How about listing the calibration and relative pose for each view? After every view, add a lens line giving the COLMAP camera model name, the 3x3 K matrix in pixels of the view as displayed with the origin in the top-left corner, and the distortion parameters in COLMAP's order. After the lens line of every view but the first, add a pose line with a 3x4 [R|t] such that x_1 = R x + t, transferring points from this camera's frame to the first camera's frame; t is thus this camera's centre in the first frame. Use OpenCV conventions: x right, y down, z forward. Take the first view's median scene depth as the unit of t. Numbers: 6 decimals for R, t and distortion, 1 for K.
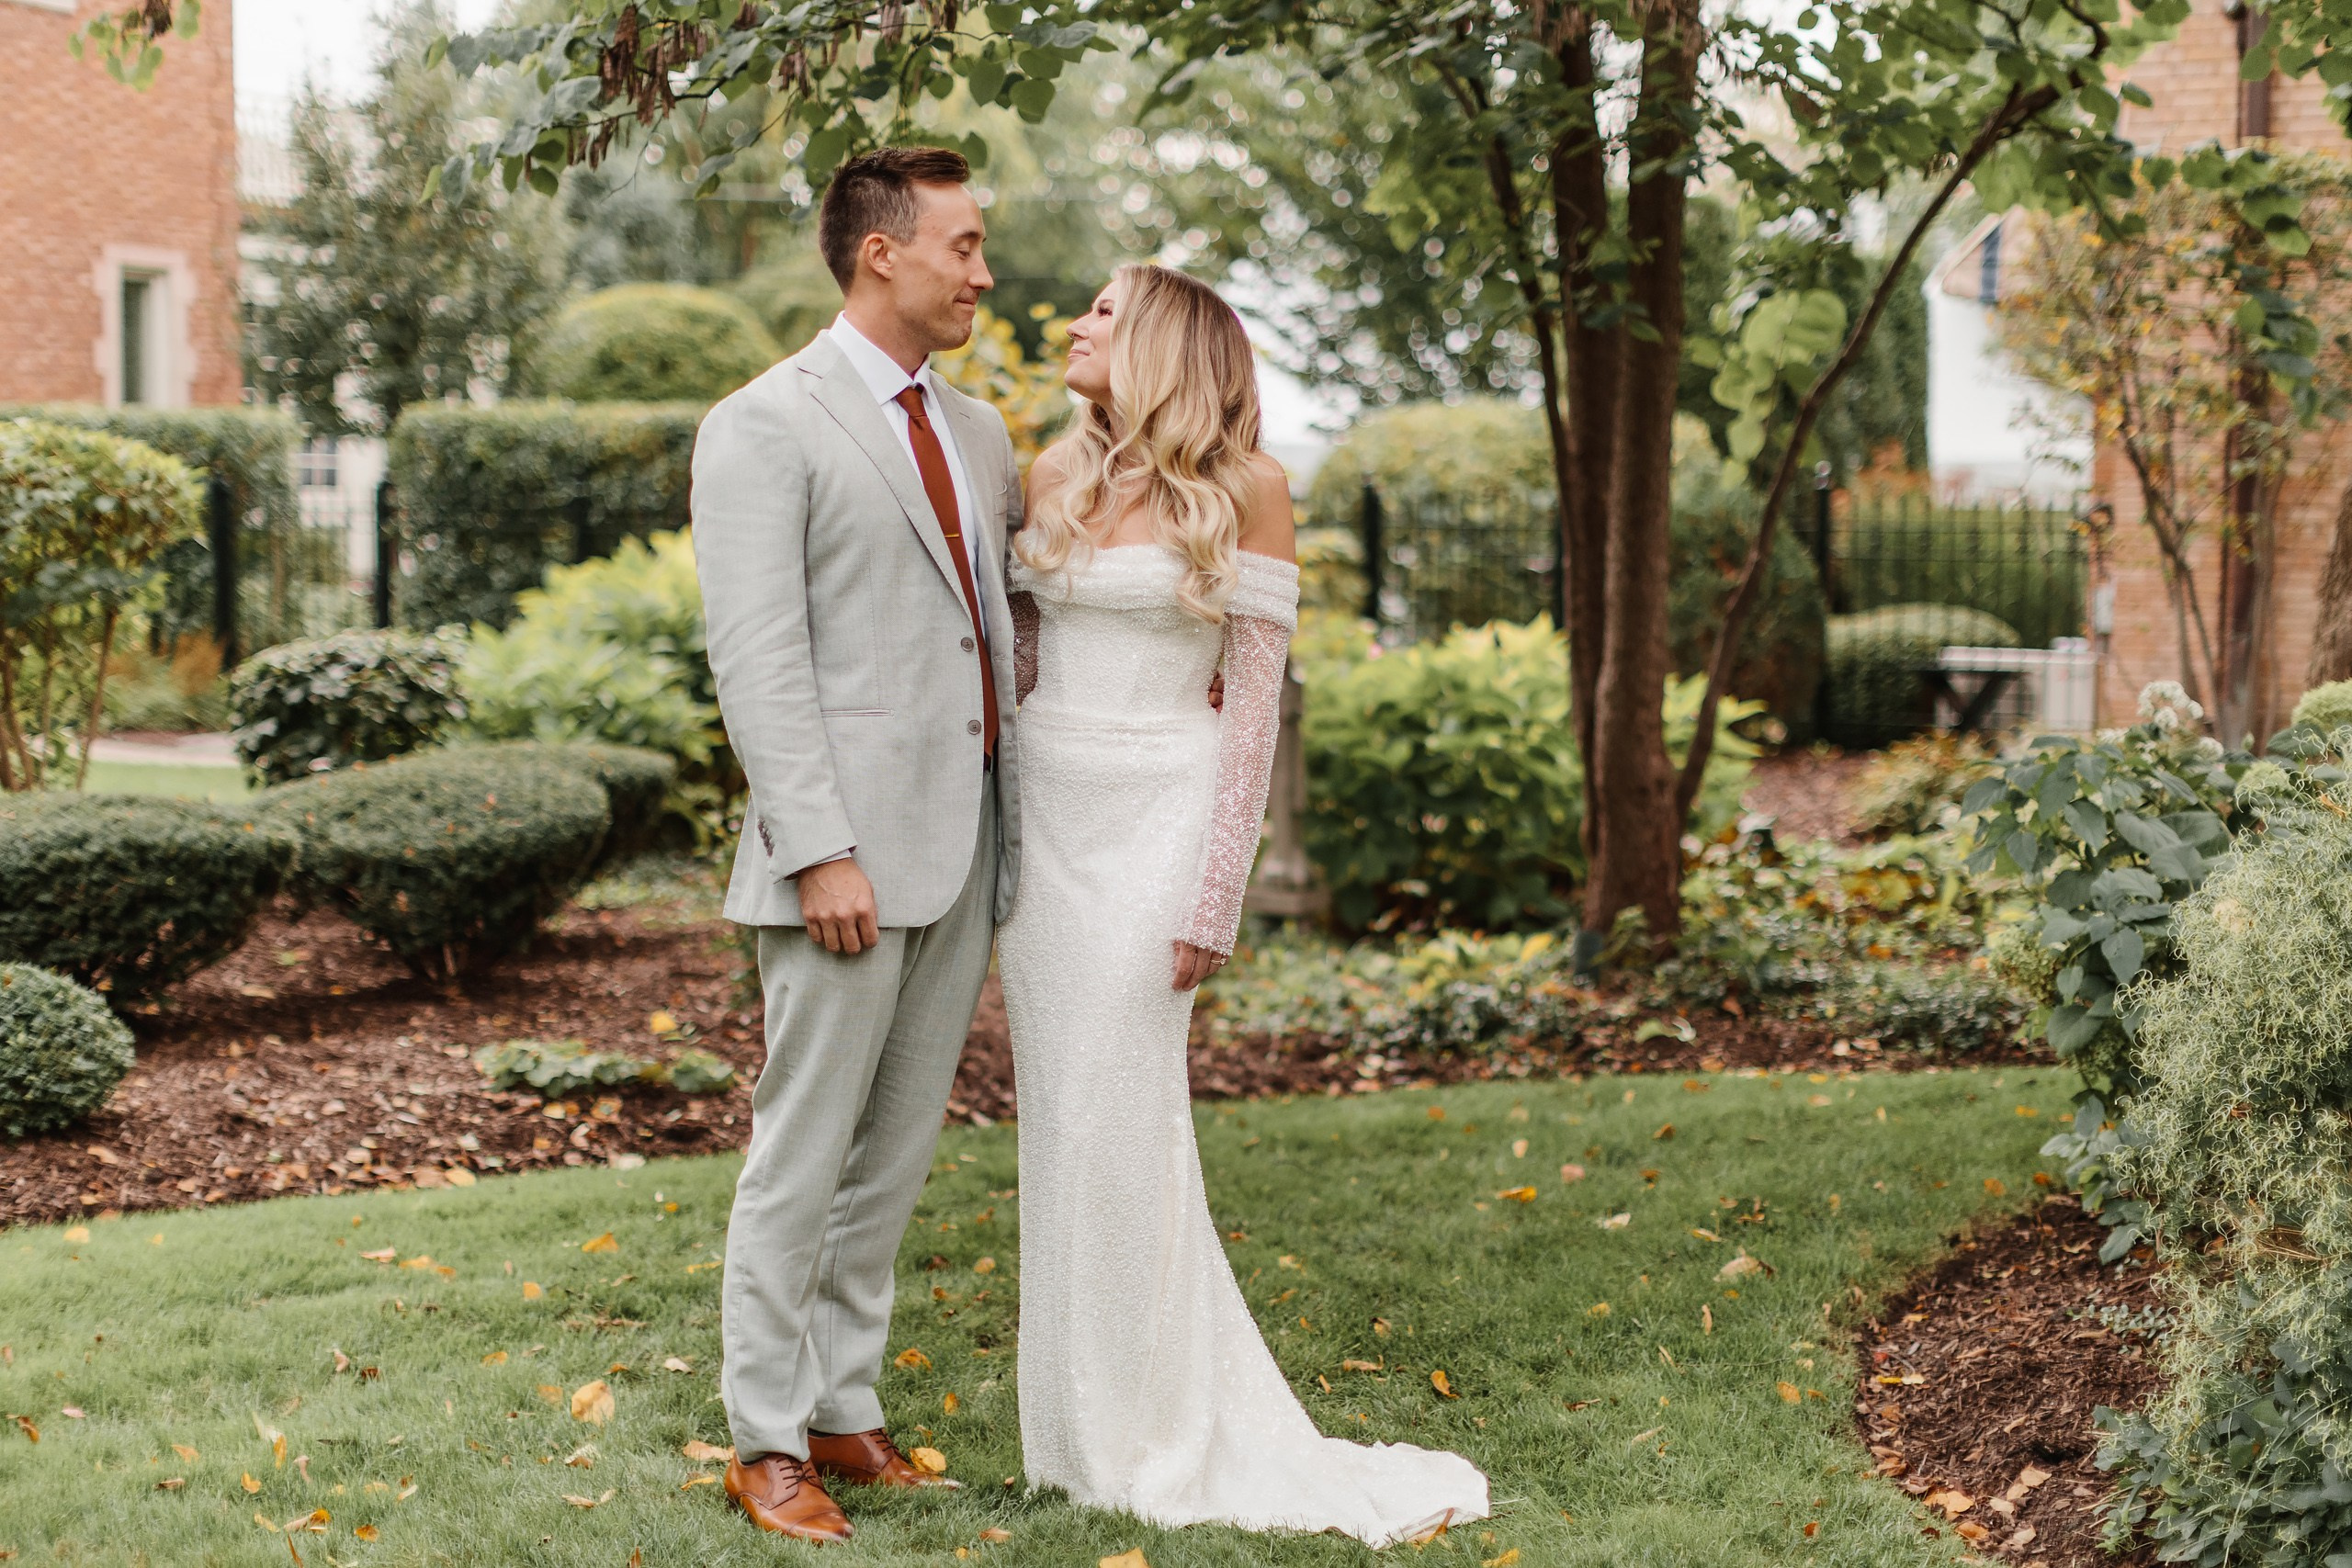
lens RADIAL K [[3441.3, 0, 1198.9], [0, 3441.3, 776.2], [0, 0, 1]] dist [0.015870, -0.066730]
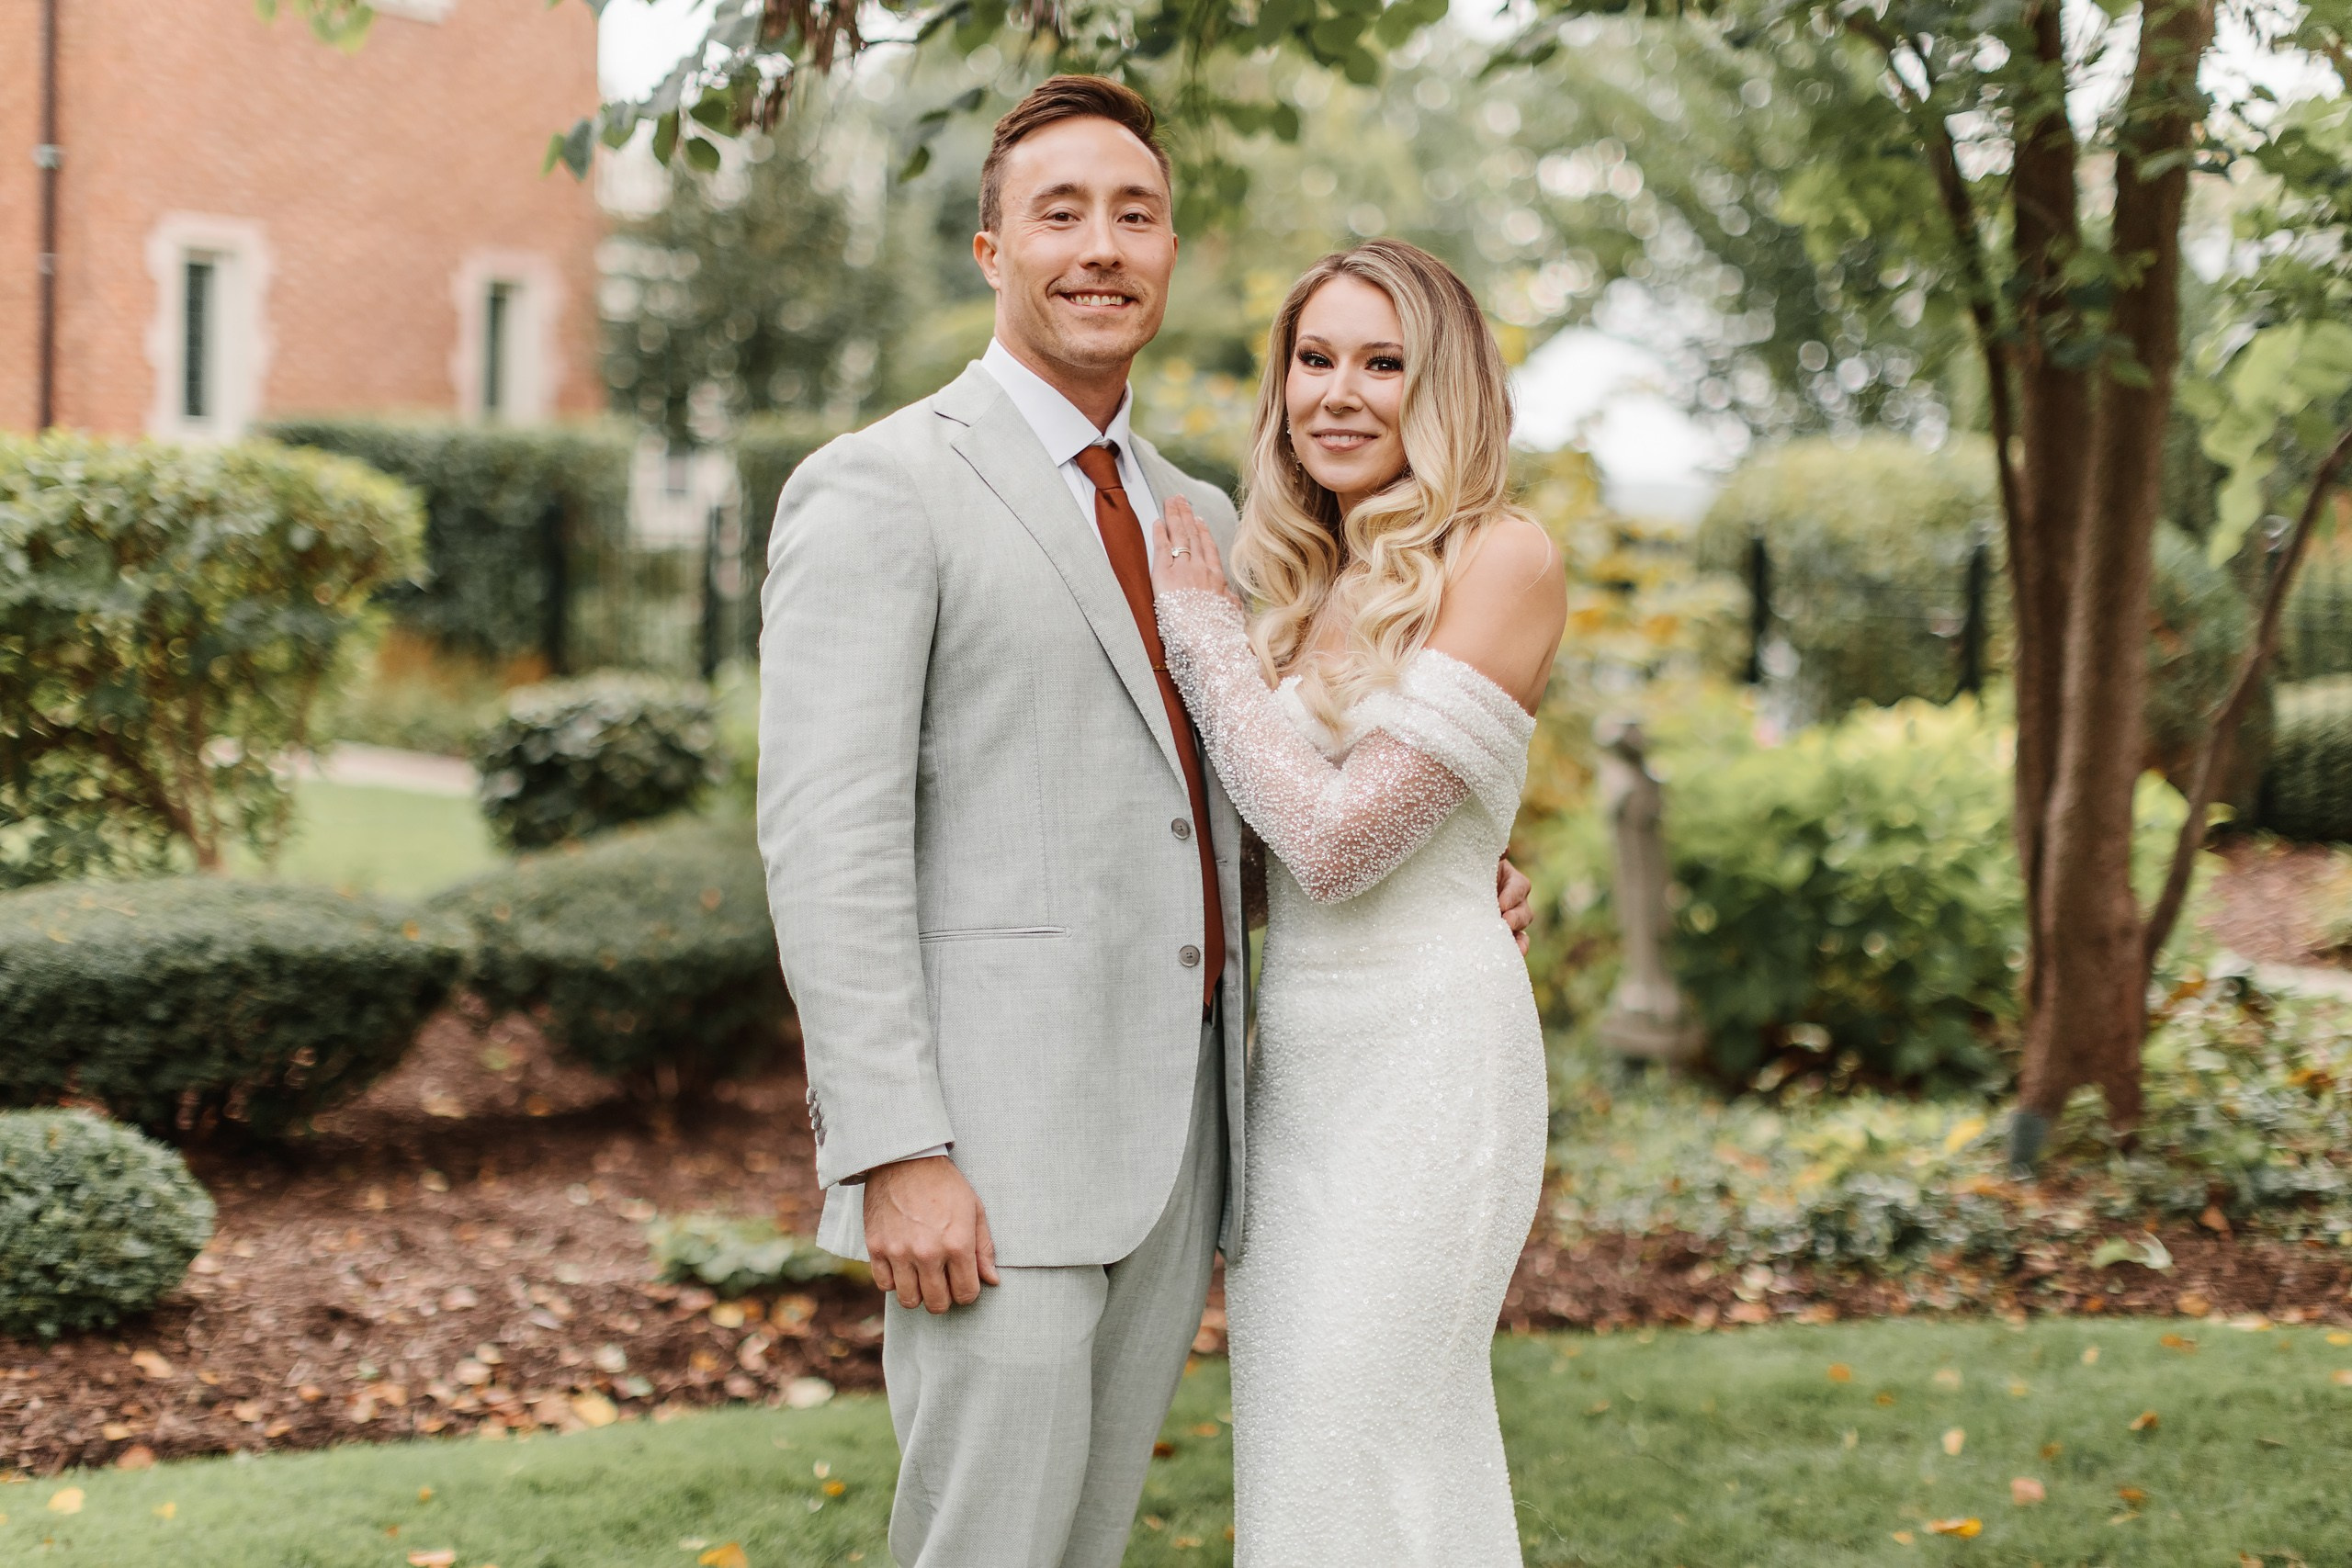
lens RADIAL K [[3349.9, 0, 1179.5], [0, 3349.9, 787.2], [0, 0, 1]] dist [0.006712, -0.012213]
pose [[0.992808, 0.032346, -0.115262, 0.003643], [-0.032451, 0.999473, 0.000968, -0.027511], [0.115232, 0.002779, 0.993335, 0.212949]]
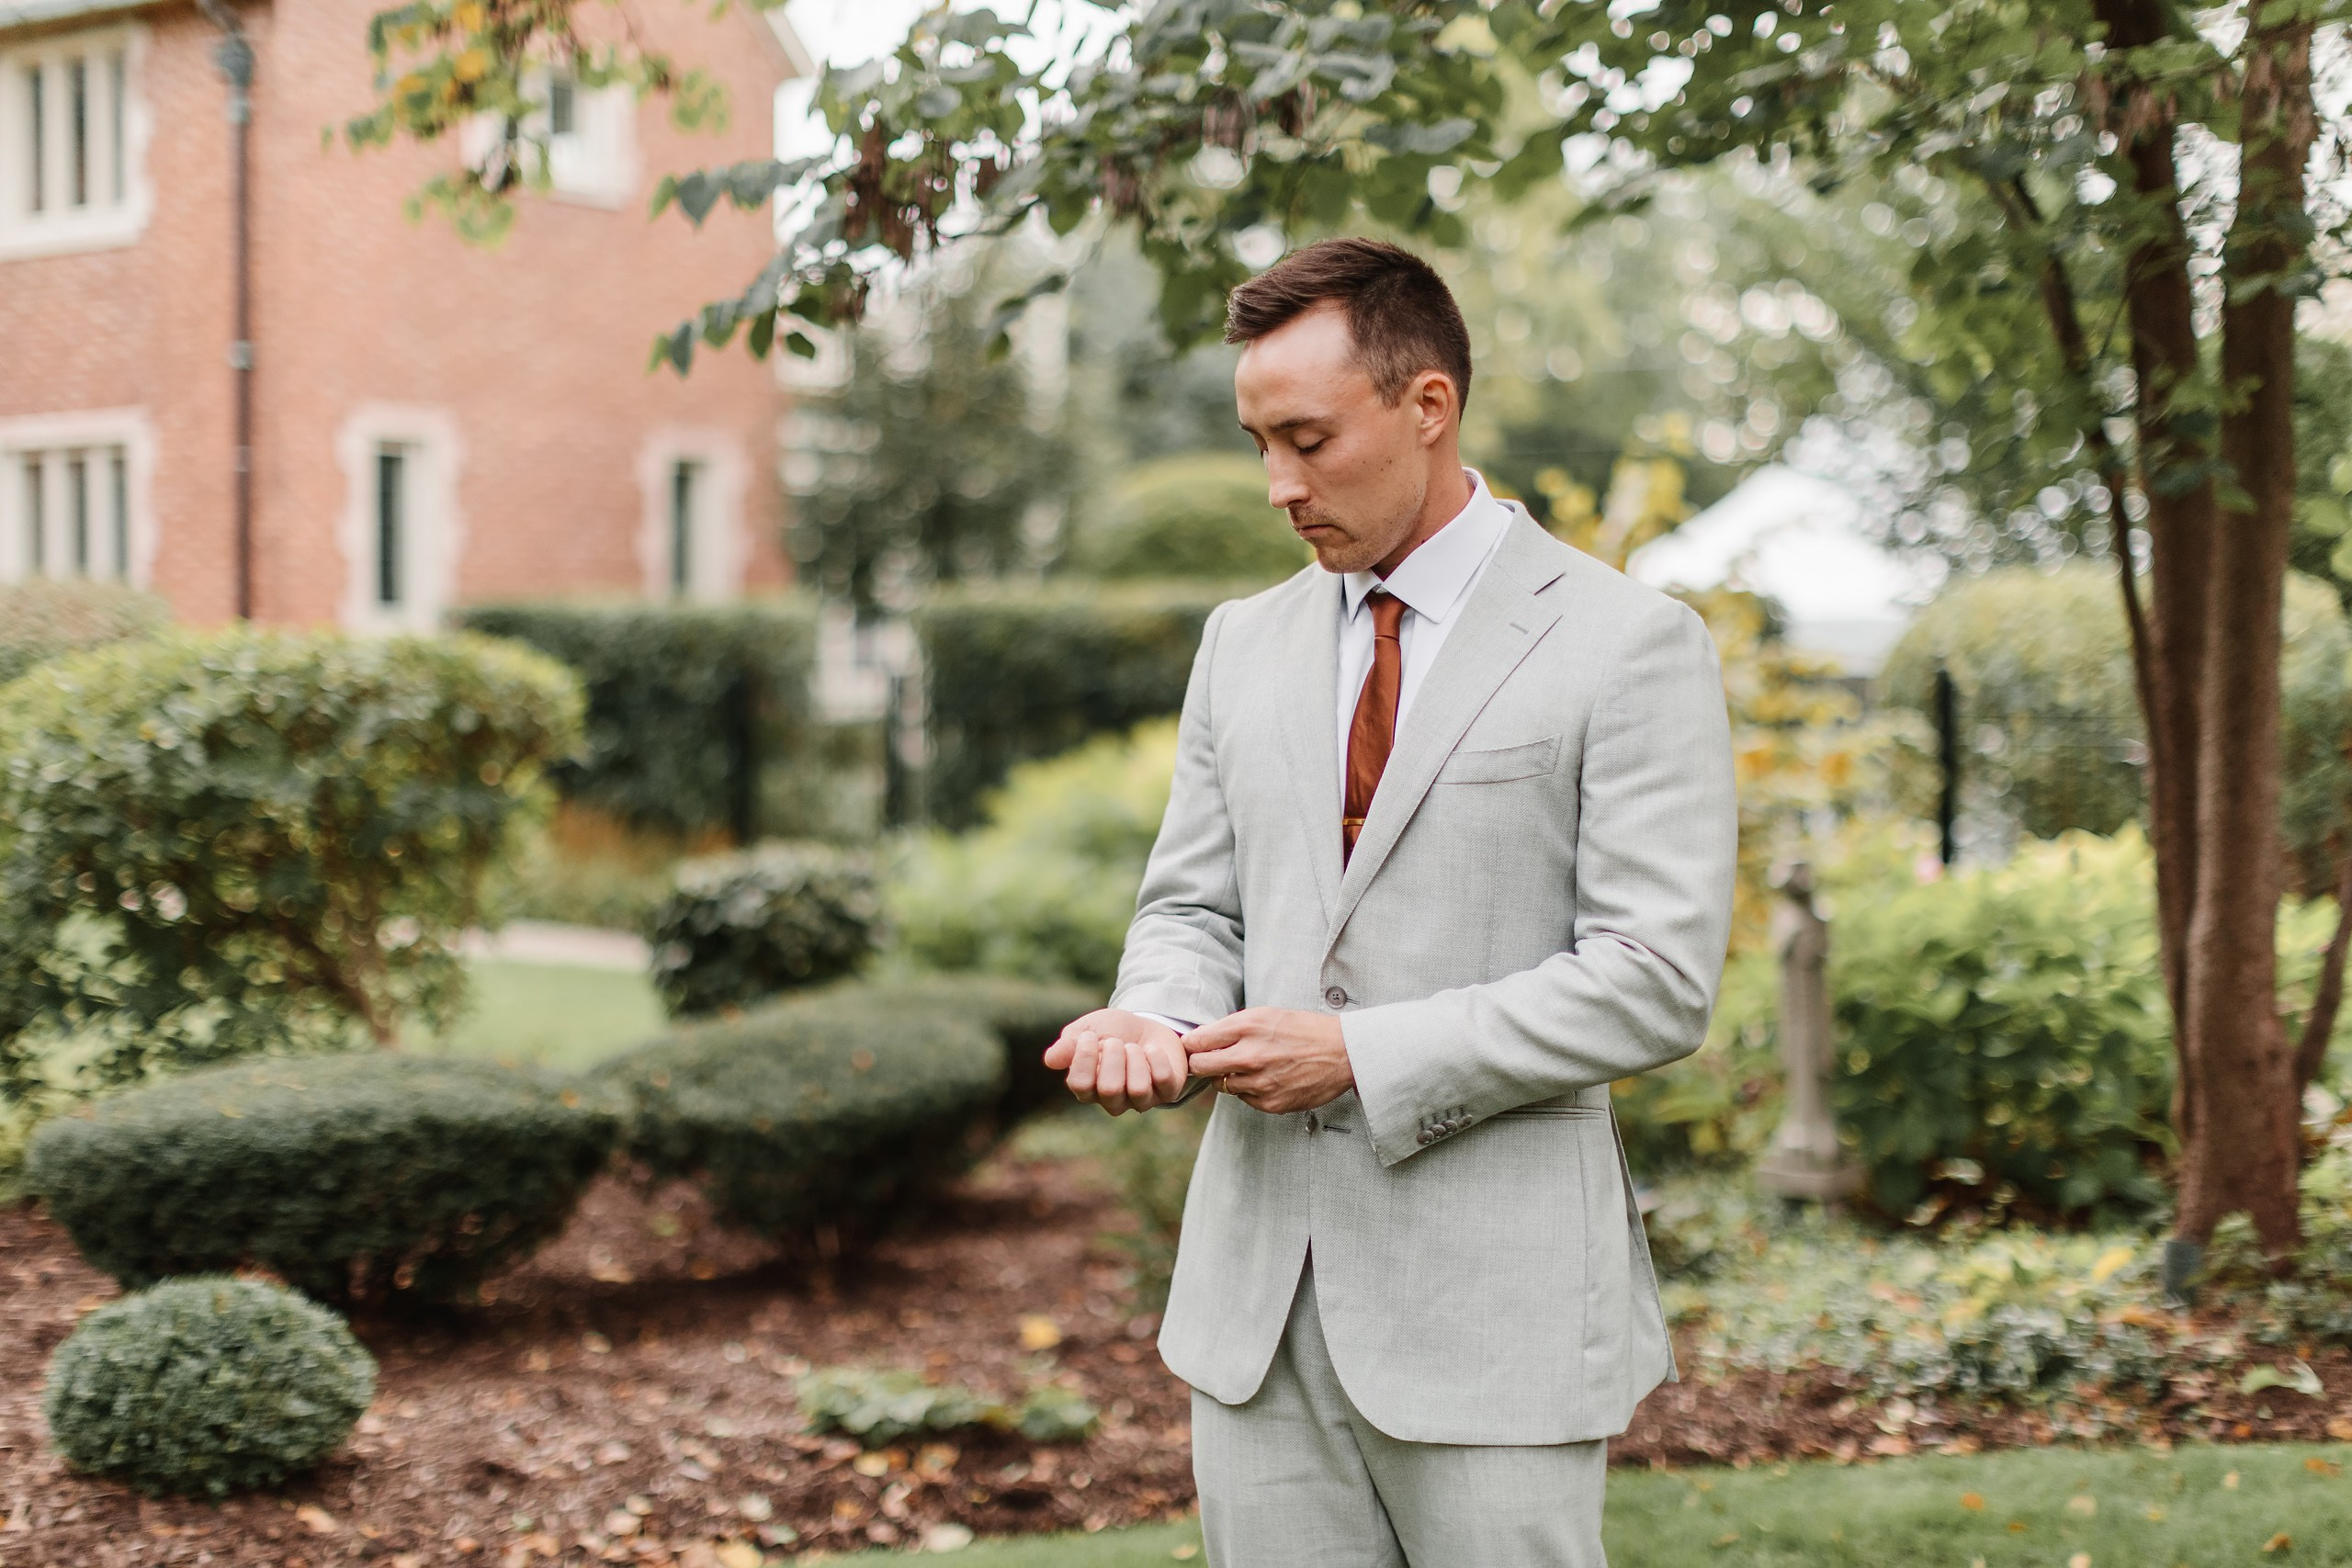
lens RADIAL K [[3426.7, 0, 1165.7], [0, 3426.7, 782.5], [0, 0, 1]] dist [0.011880, -0.034984]
pose [[0.983025, -0.005034, -0.183405, 0.030119], [-0.003582, 0.998906, -0.046616, -0.025106], [0.183439, 0.046482, 0.981931, 0.182591]]
